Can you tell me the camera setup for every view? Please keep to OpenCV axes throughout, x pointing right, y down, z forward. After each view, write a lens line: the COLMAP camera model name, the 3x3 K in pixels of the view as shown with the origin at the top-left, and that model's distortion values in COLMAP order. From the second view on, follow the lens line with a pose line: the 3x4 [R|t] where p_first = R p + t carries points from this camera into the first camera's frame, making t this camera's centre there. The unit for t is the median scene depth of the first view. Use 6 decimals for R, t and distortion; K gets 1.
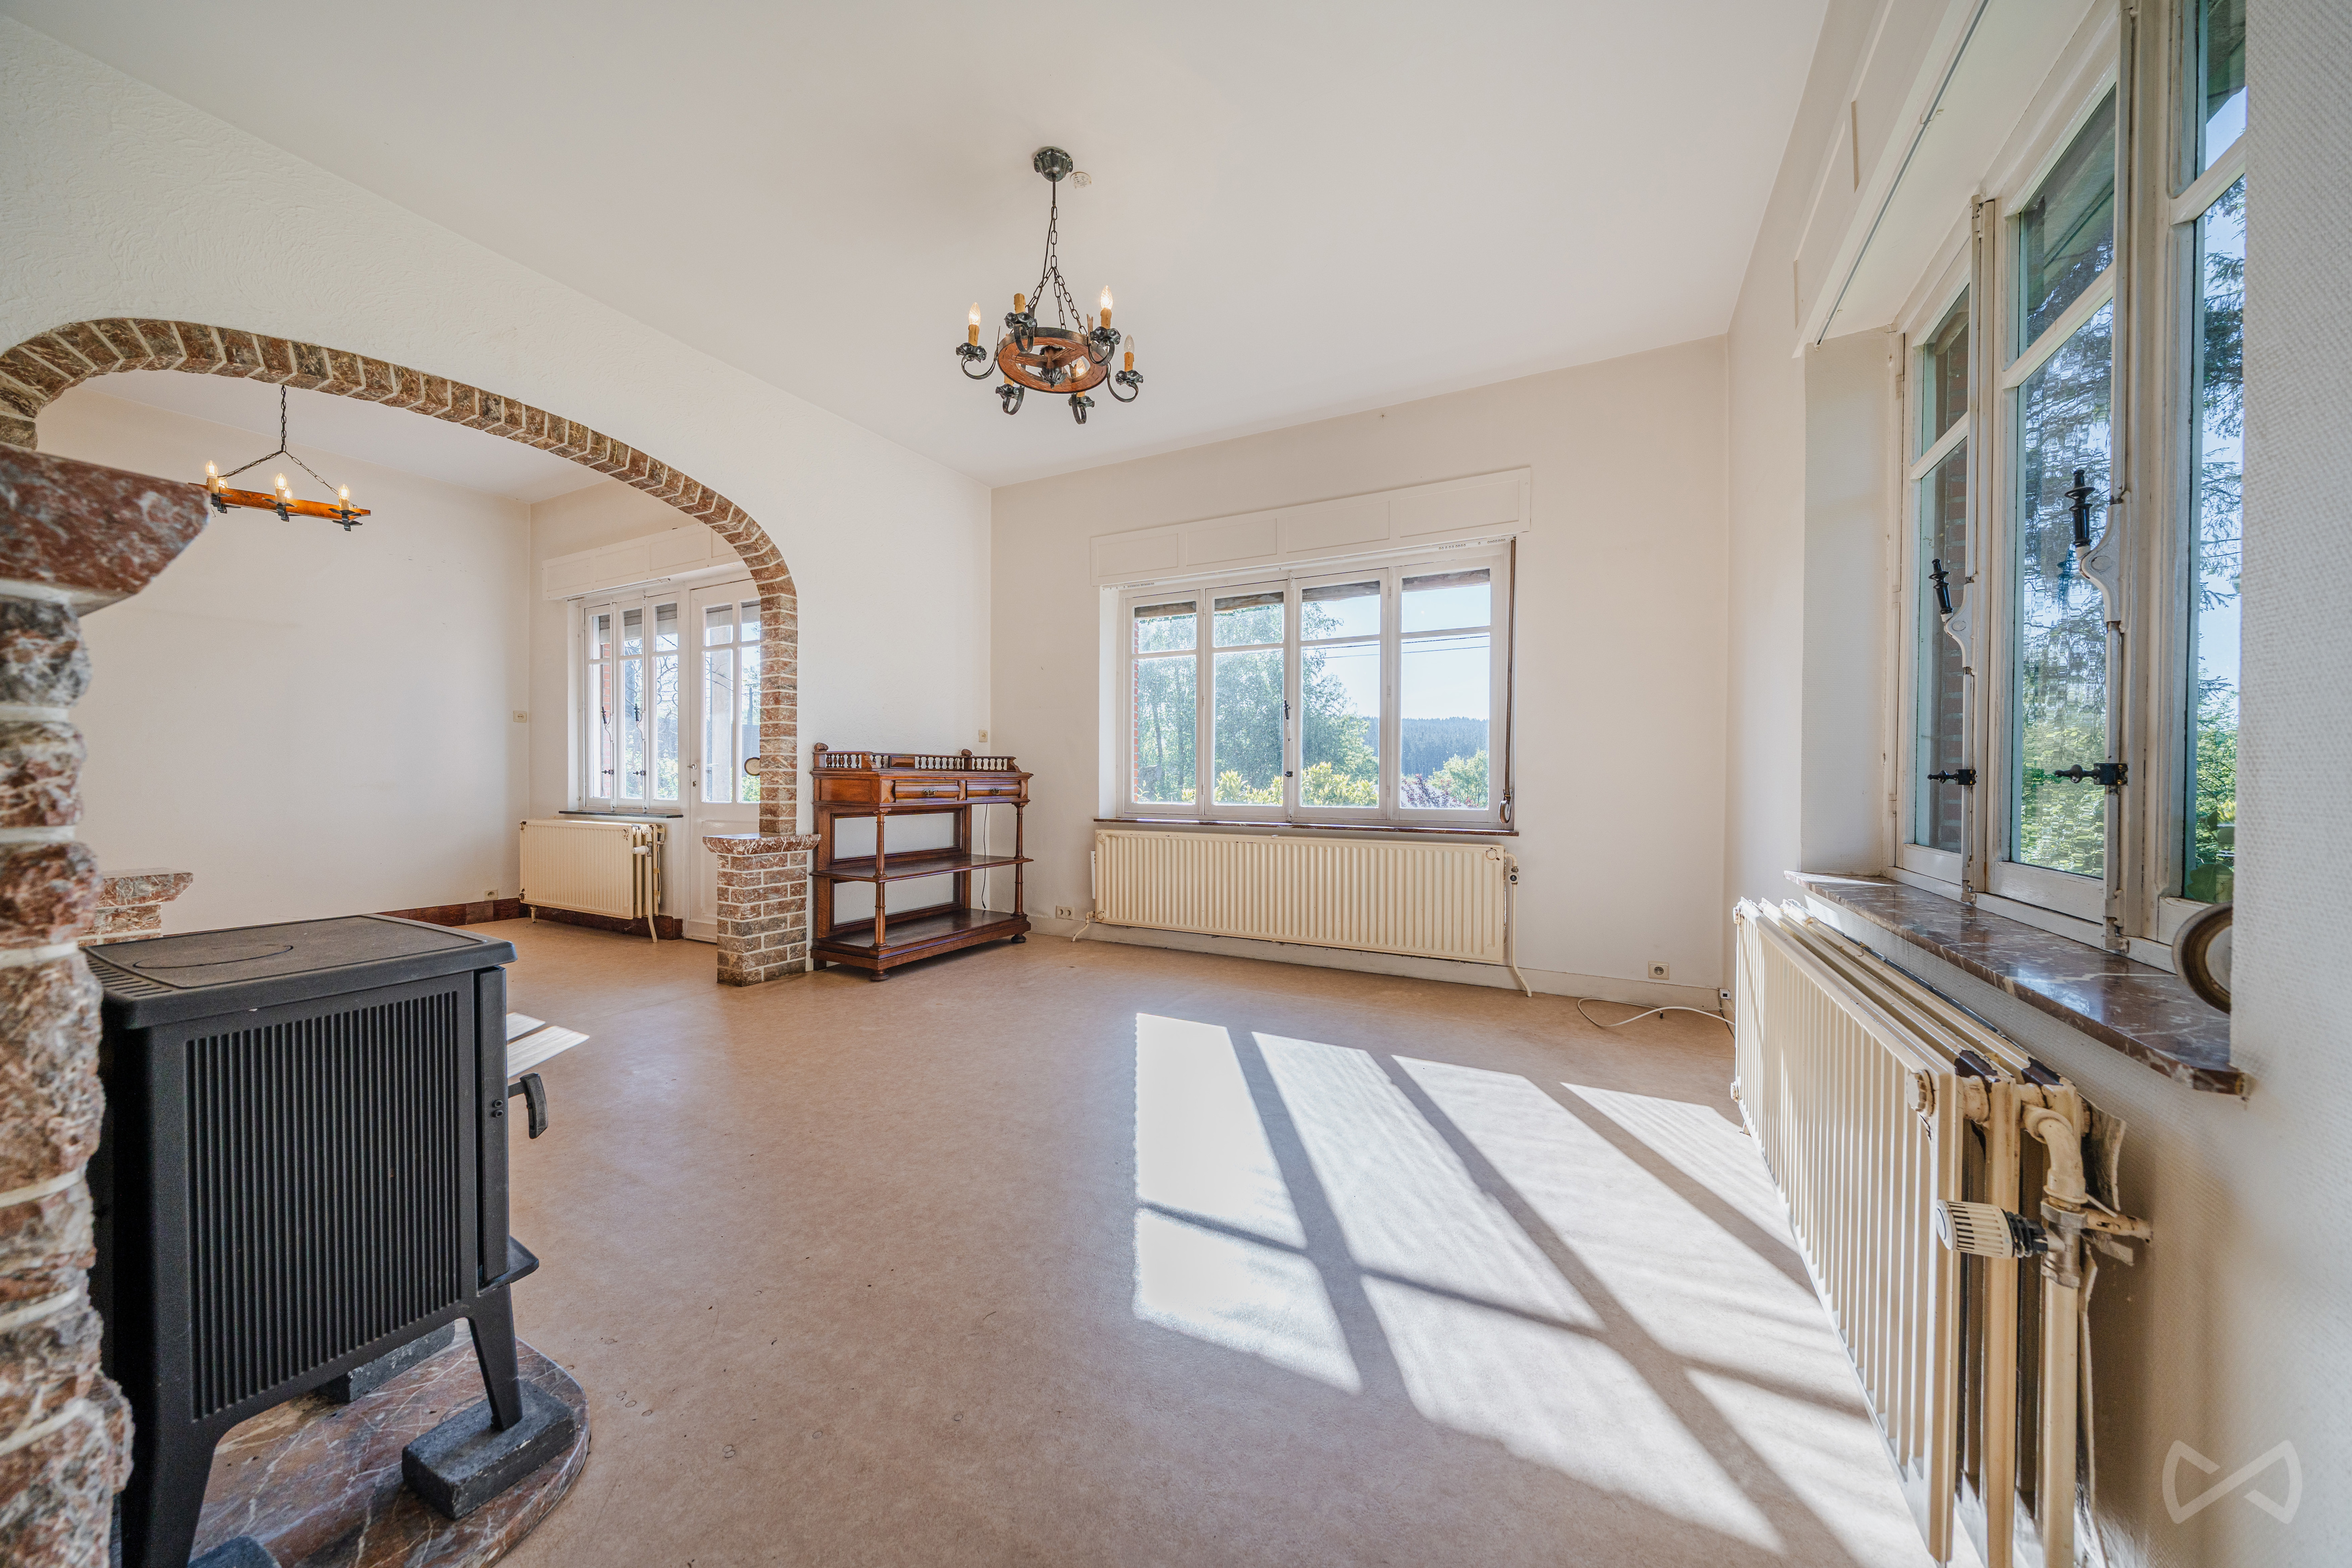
lens RADIAL K [[797.5, 0, 1172.5], [0, 797.5, 781.2], [0, 0, 1]] dist [-0.005779, -0.000598]
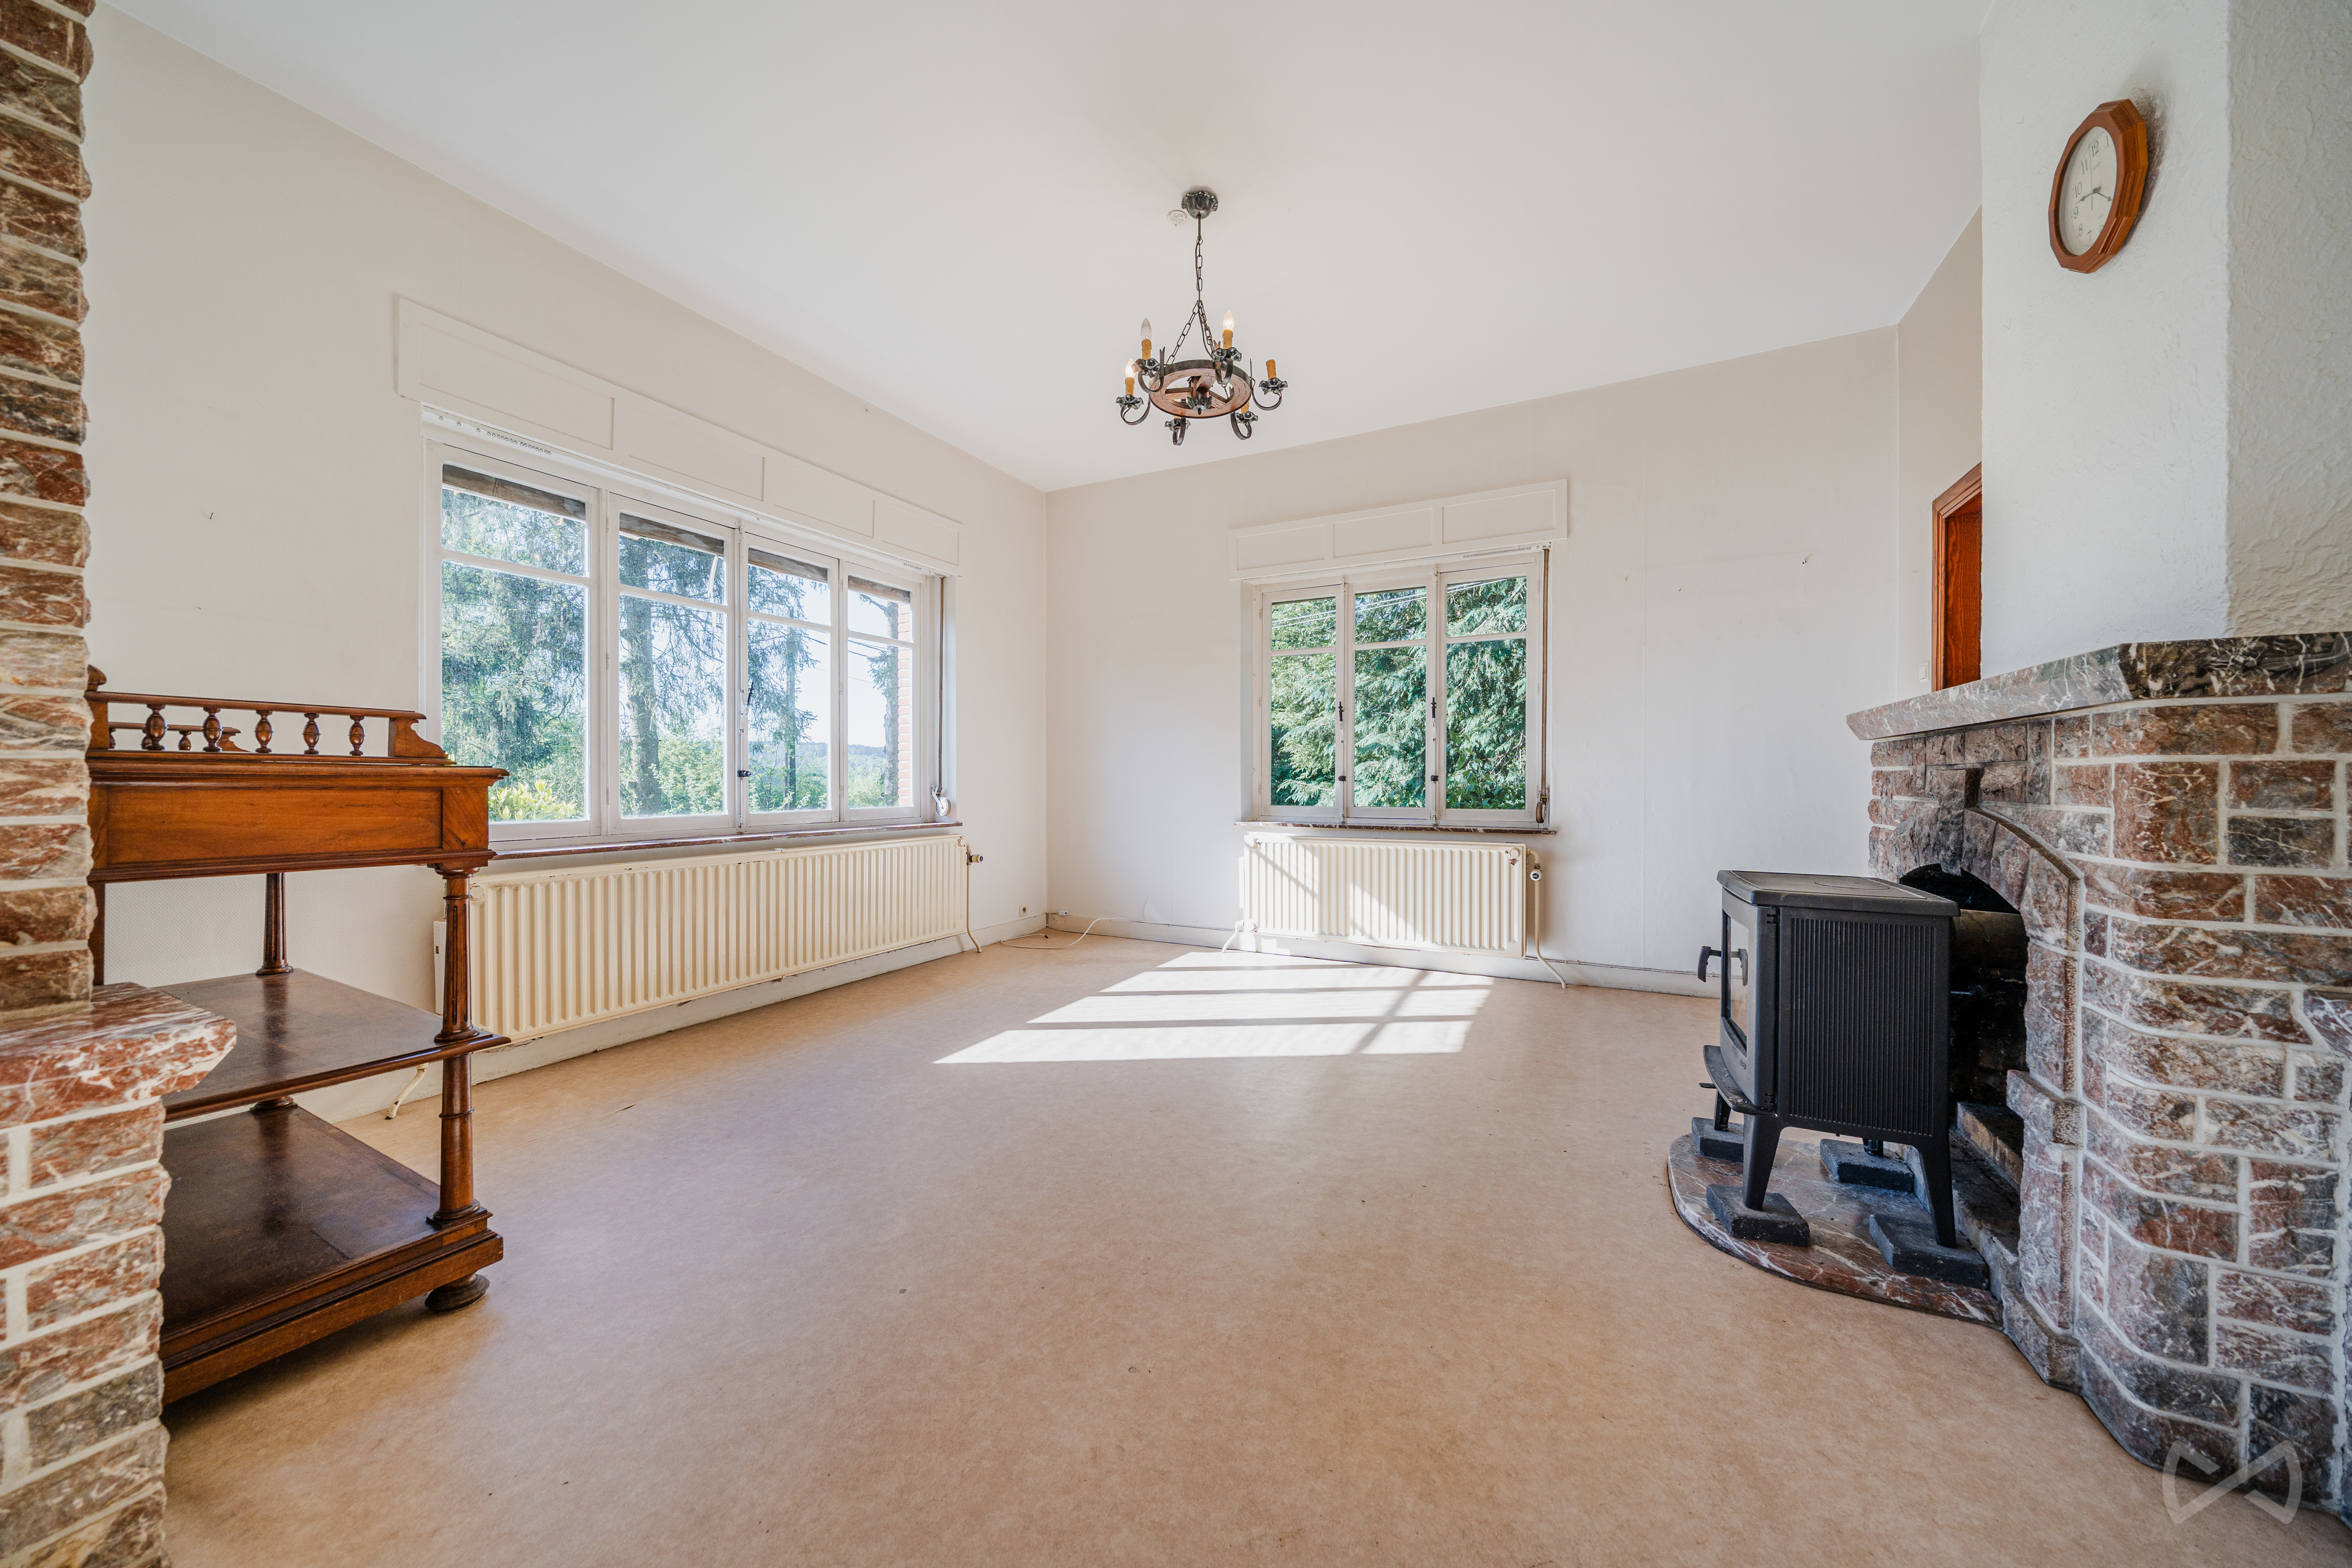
lens RADIAL K [[797.5, 0, 1183.1], [0, 797.5, 781.9], [0, 0, 1]] dist [-0.005779, -0.000598]
pose [[-0.015254, -0.008843, 0.999845, -0.748628], [-0.000114, 0.999961, 0.008842, -0.008406], [-0.999884, 0.000021, -0.015254, 0.639169]]
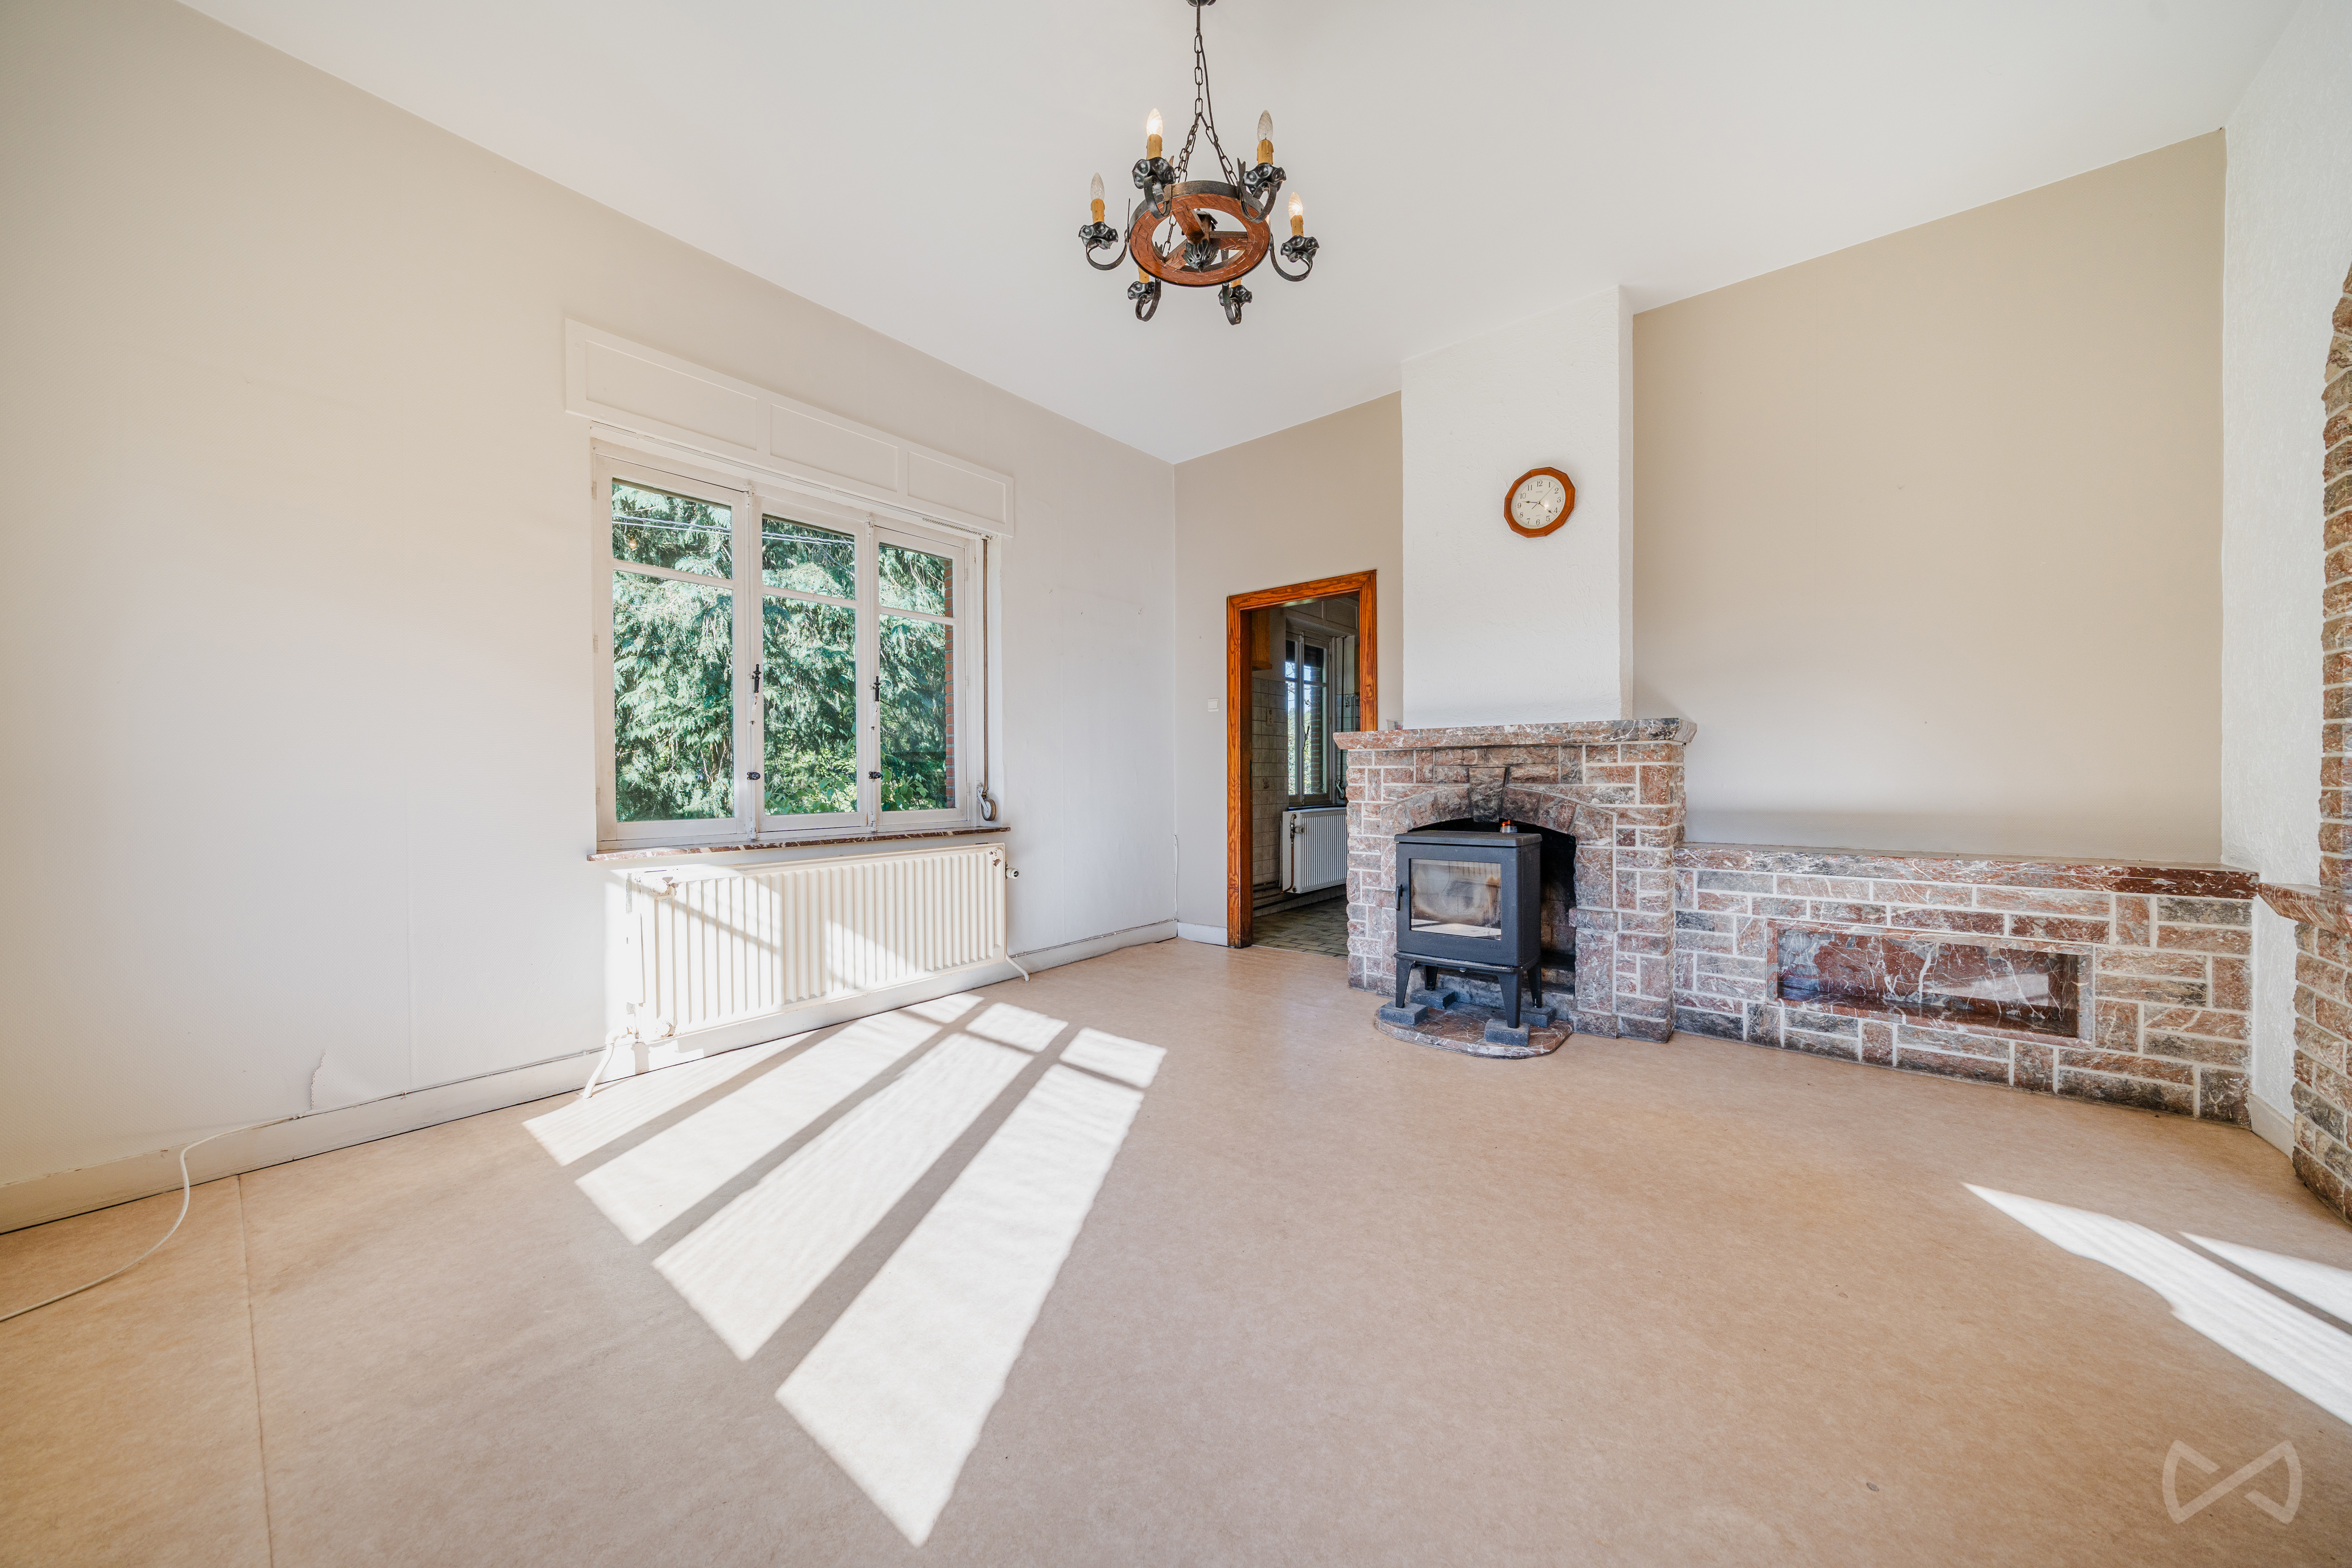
lens RADIAL K [[797.5, 0, 1181.3], [0, 797.5, 785.6], [0, 0, 1]] dist [-0.005779, -0.000598]
pose [[-0.981388, -0.002162, 0.192025, -0.171373], [0.000498, 0.999905, 0.013800, -0.004531], [-0.192037, 0.013639, -0.981293, 1.086426]]
